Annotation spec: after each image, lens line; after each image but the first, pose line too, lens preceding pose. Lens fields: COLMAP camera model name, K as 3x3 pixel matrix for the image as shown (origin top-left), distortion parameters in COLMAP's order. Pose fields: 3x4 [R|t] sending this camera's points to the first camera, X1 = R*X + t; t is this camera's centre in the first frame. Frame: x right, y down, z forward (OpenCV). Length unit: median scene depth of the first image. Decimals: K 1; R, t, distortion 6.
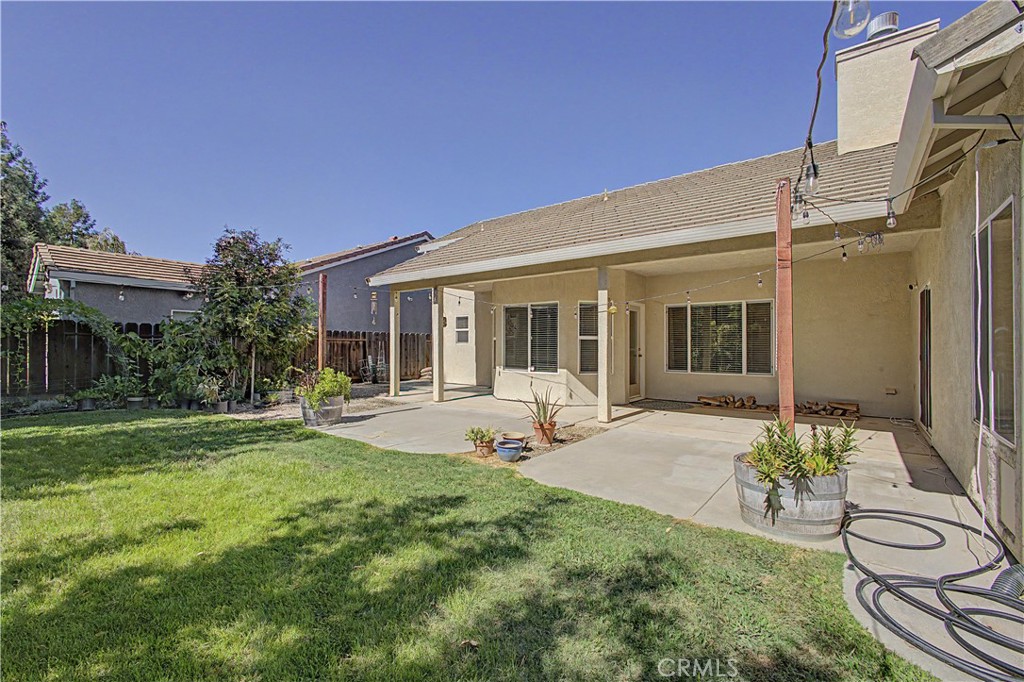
lens RADIAL K [[441.8, 0, 508.9], [0, 441.8, 341.5], [0, 0, 1]] dist [-0.003453, 0.000452]
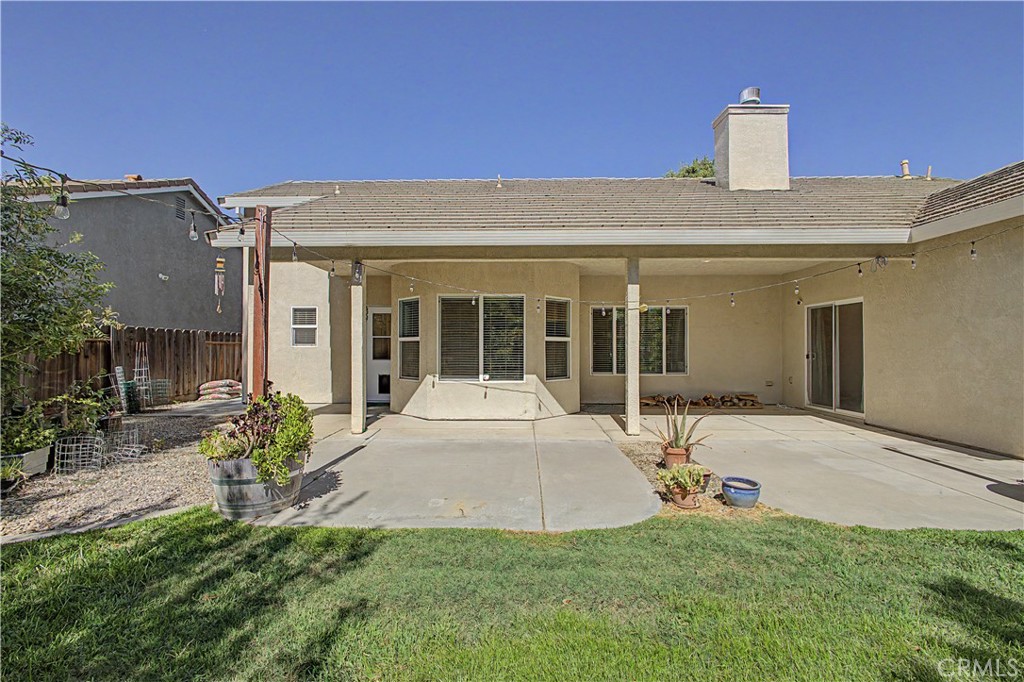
lens RADIAL K [[441.8, 0, 508.9], [0, 441.8, 341.5], [0, 0, 1]] dist [-0.003453, 0.000452]
pose [[0.798700, 0.006929, 0.601690, -0.391951], [-0.002788, 0.999966, -0.007815, 0.003597], [-0.601724, 0.004564, 0.798691, 0.336689]]
